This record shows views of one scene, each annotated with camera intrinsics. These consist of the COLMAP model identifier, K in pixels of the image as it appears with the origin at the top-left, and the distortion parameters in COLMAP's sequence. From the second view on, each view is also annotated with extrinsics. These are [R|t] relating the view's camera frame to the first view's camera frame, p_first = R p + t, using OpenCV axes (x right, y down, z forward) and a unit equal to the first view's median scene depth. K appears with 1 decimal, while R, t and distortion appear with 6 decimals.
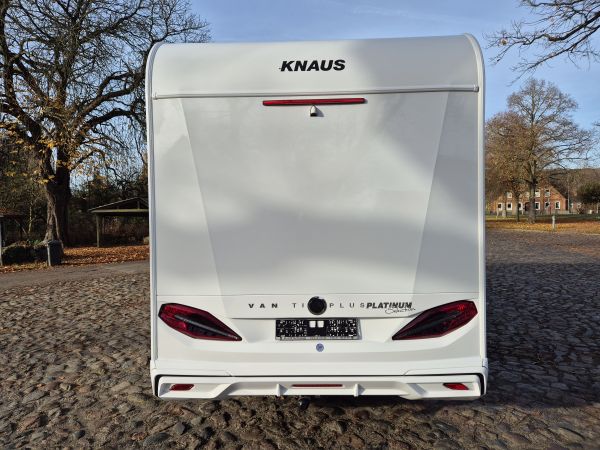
lens RADIAL K [[406.8, 0, 300.2], [0, 406.8, 225.8], [0, 0, 1]] dist [0.059859, -0.051595]
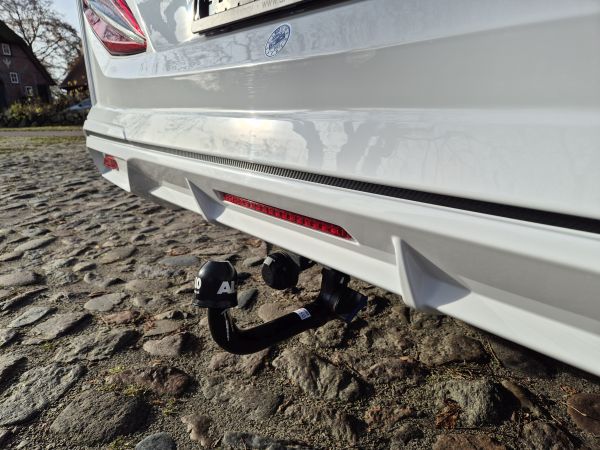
lens RADIAL K [[406.8, 0, 299.6], [0, 406.8, 225.9], [0, 0, 1]] dist [0.059859, -0.051595]
pose [[0.637501, 0.213260, -0.740347, 0.240276], [-0.011319, 0.963417, 0.267769, 0.327707], [0.770367, -0.162323, 0.616593, 0.845461]]
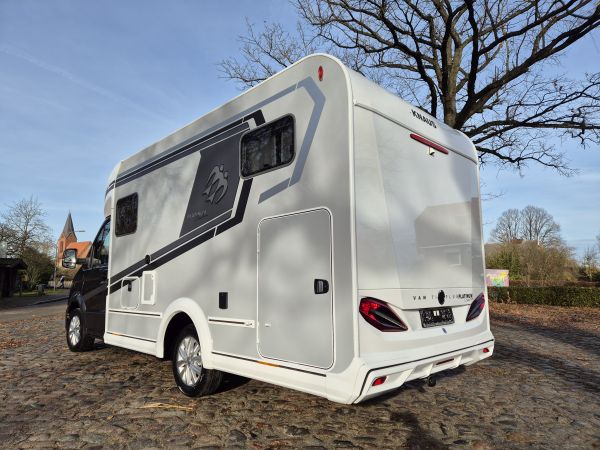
lens RADIAL K [[406.8, 0, 297.7], [0, 406.8, 238.7], [0, 0, 1]] dist [0.059859, -0.051595]
pose [[0.677340, 0.101530, 0.728630, -1.188806], [0.010971, 0.988927, -0.147999, 0.193783], [-0.735588, 0.108239, 0.668726, 0.437267]]
